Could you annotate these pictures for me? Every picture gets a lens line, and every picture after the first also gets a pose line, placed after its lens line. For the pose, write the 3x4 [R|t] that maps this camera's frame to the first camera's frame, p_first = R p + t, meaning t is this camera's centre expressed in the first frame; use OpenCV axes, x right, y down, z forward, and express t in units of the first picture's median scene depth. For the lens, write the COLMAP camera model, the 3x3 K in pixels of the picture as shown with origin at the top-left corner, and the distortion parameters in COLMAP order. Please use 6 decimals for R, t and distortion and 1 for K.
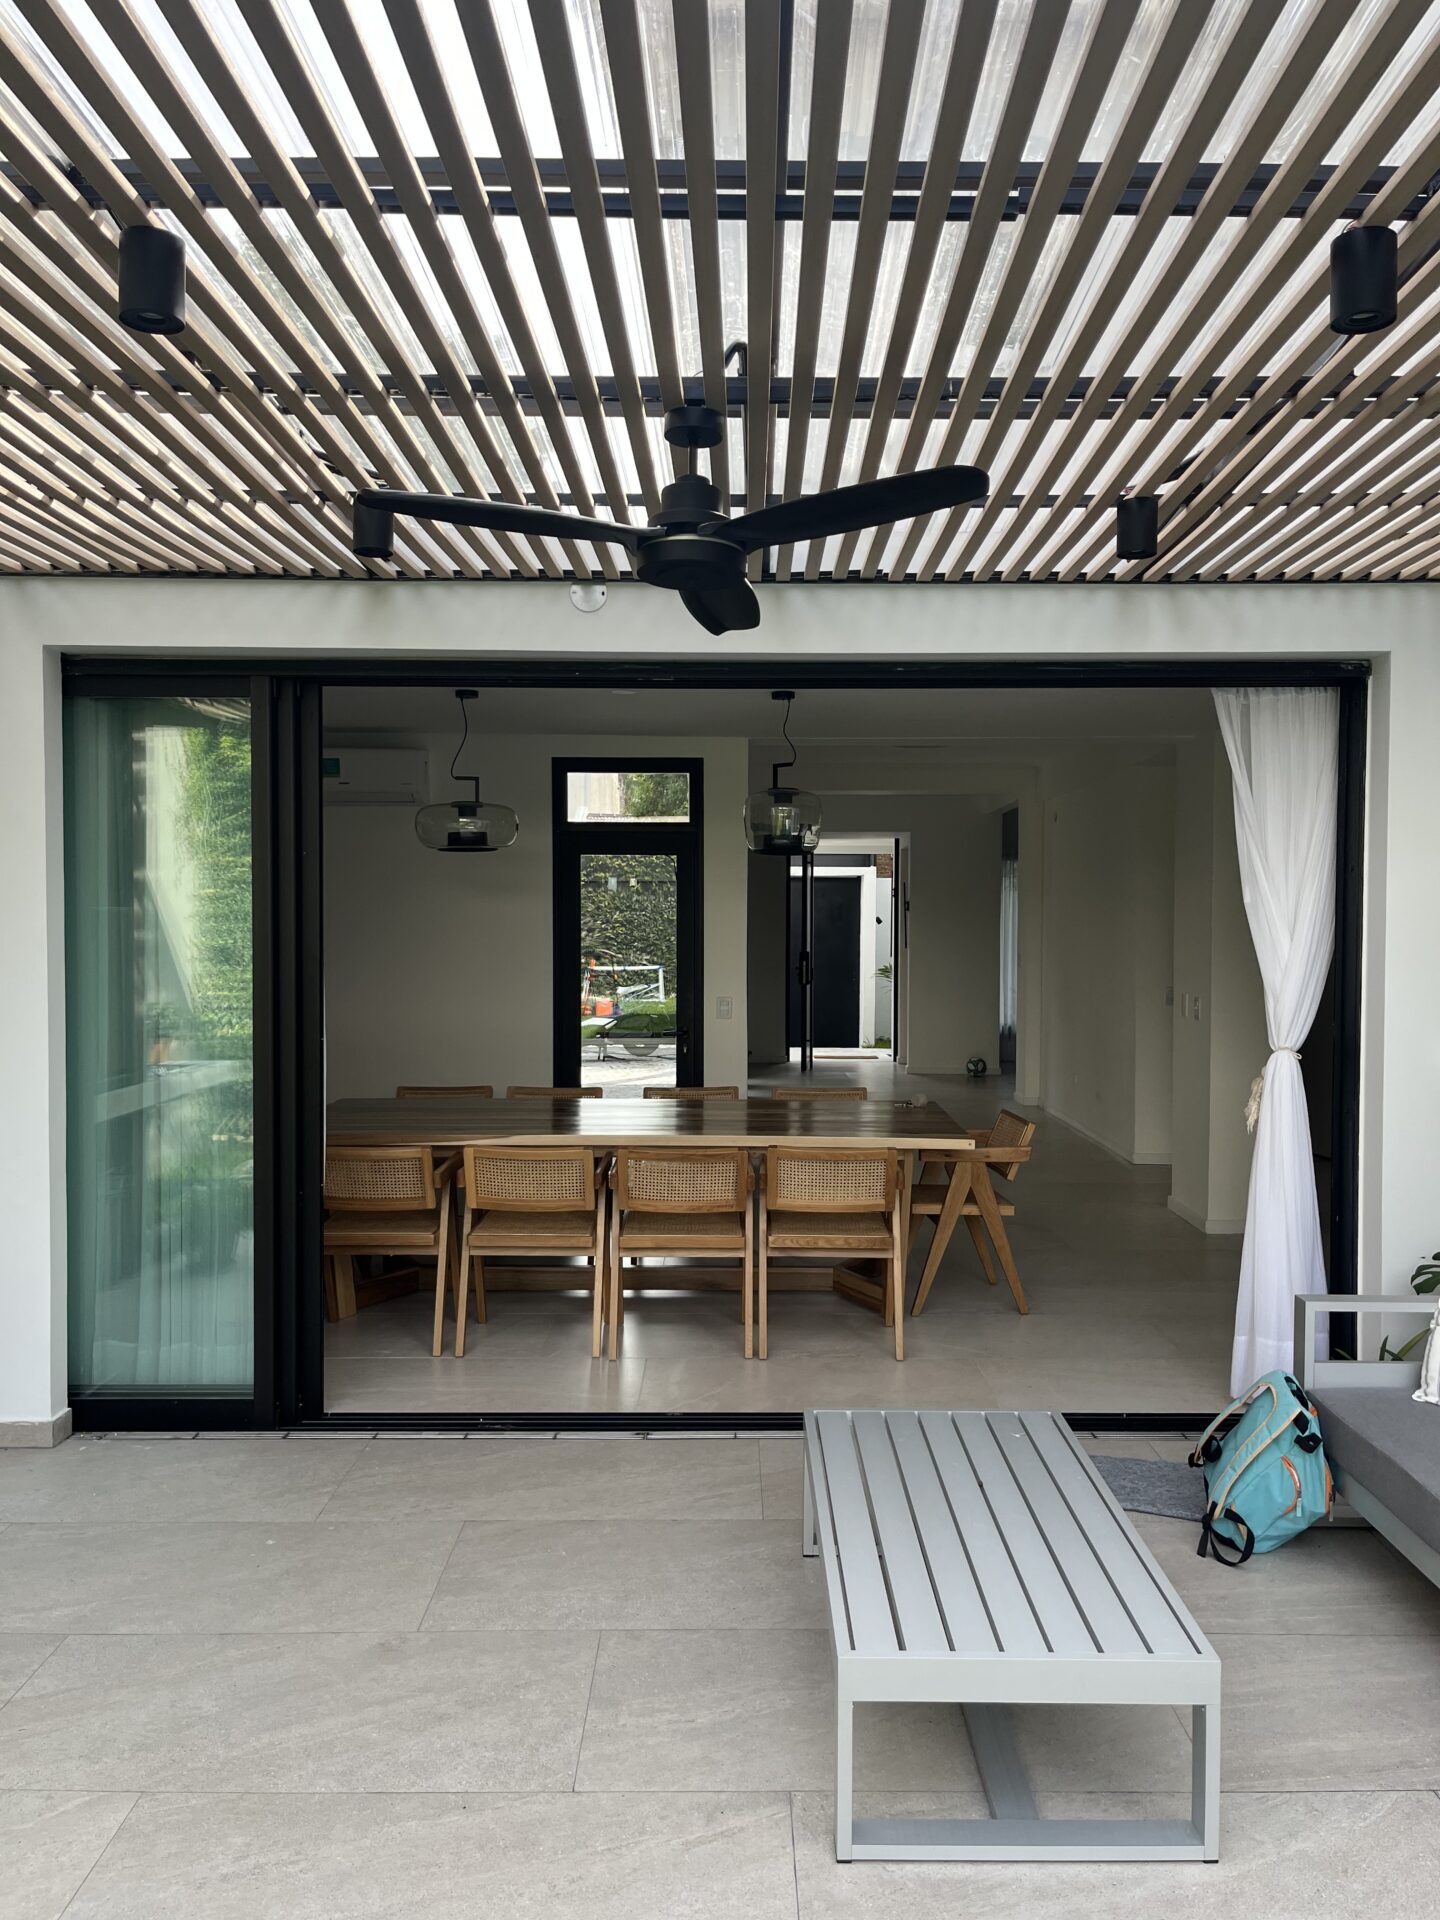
lens RADIAL K [[1460.4, 0, 721.4], [0, 1460.4, 947.6], [0, 0, 1]] dist [-0.001812, -0.017013]
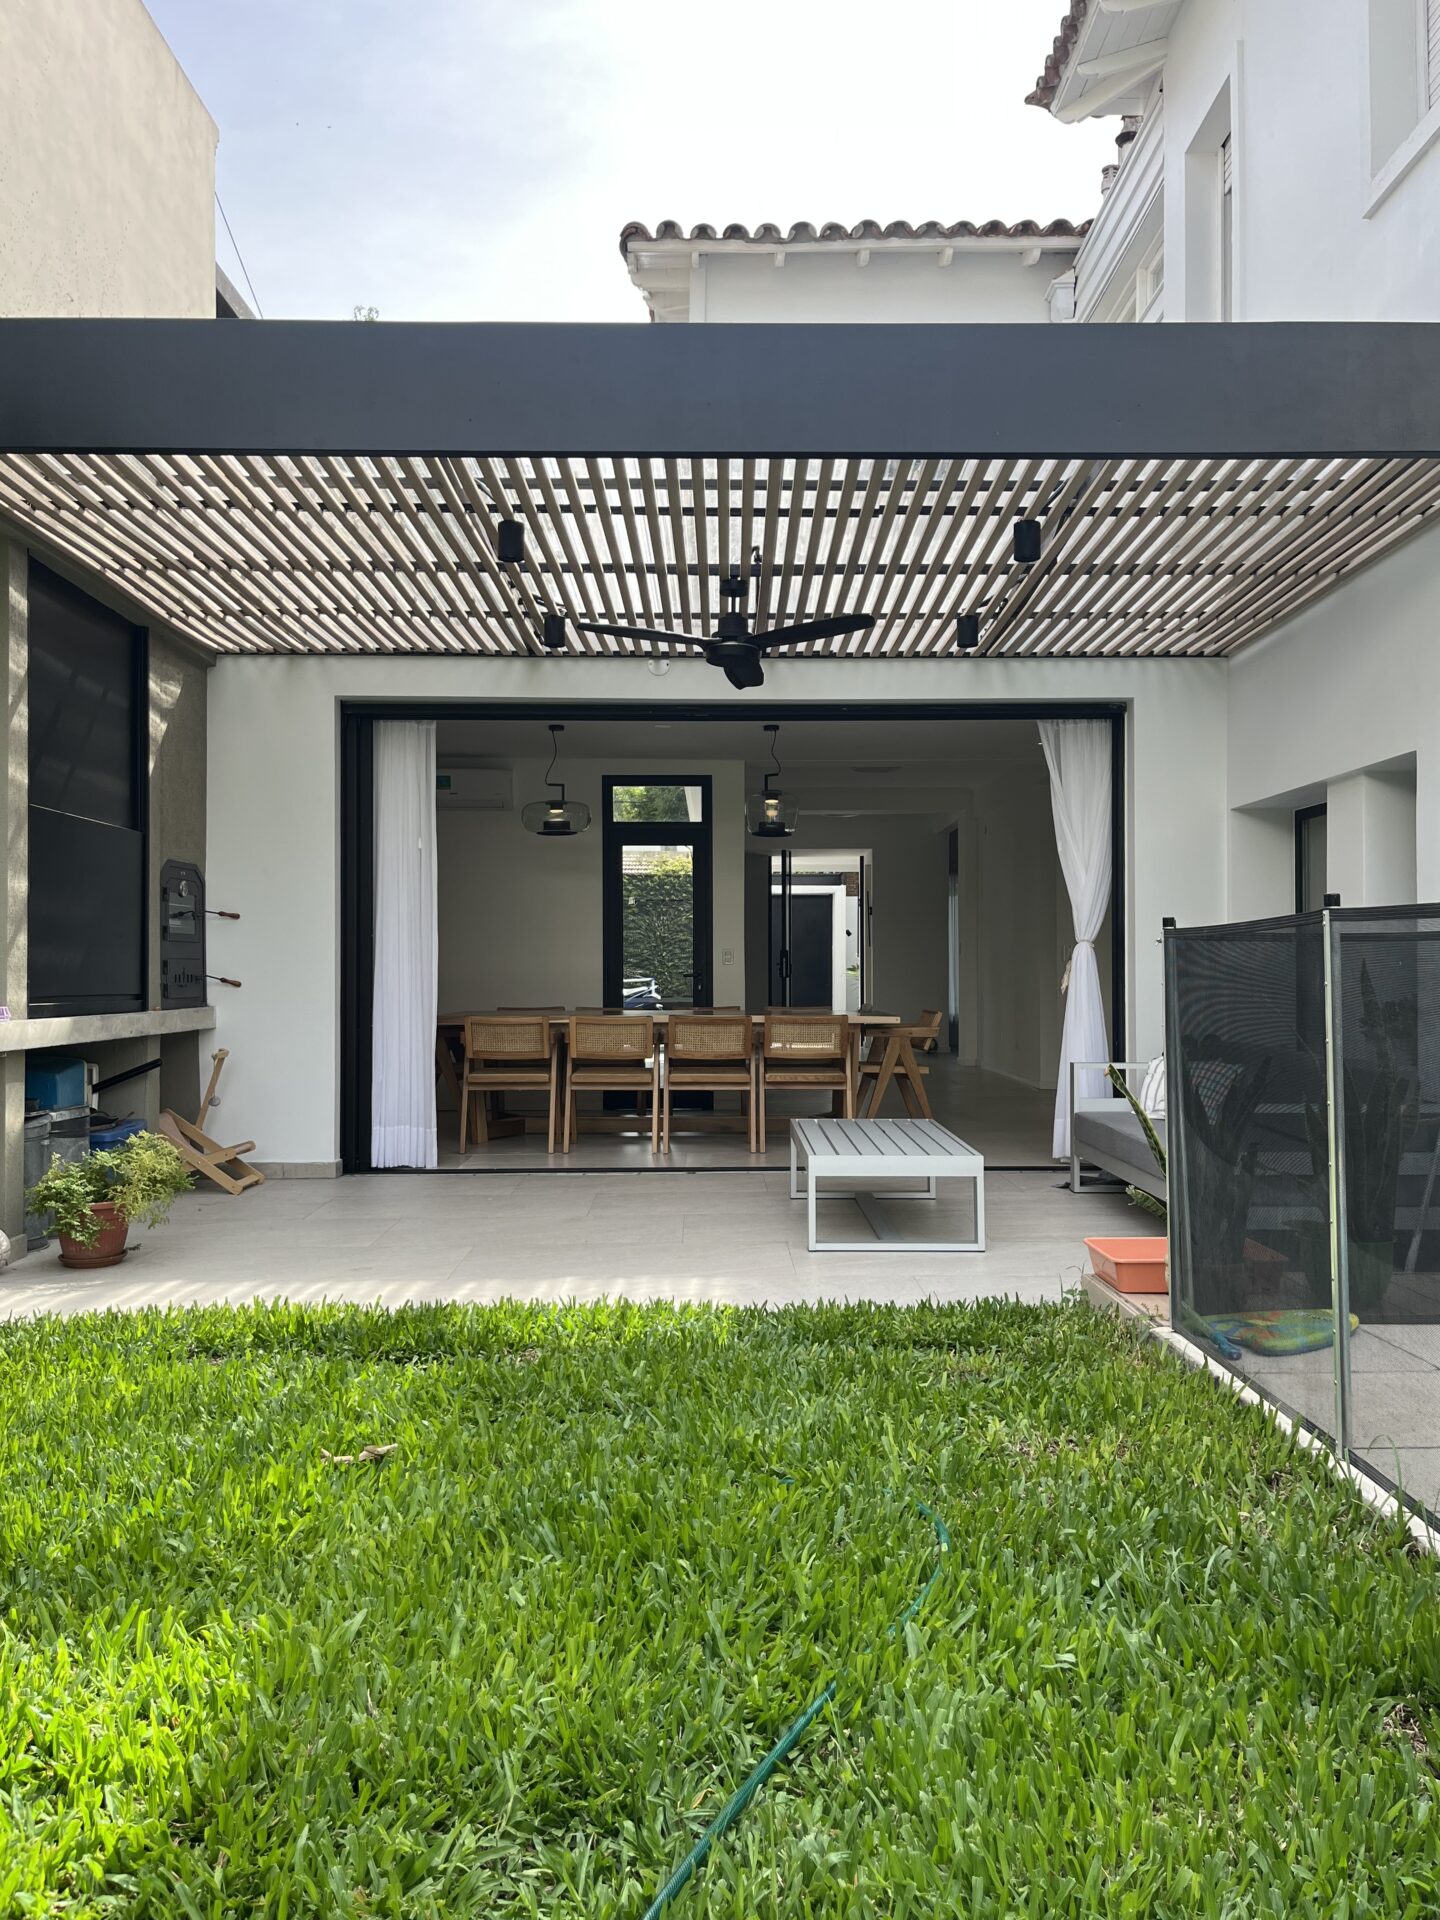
lens RADIAL K [[1460.4, 0, 727.4], [0, 1460.4, 963.4], [0, 0, 1]] dist [-0.001812, -0.017013]
pose [[0.999784, -0.005572, 0.020024, -0.047517], [0.005981, 0.999774, -0.020422, 0.136559], [-0.019905, 0.020537, 0.999591, -0.674400]]
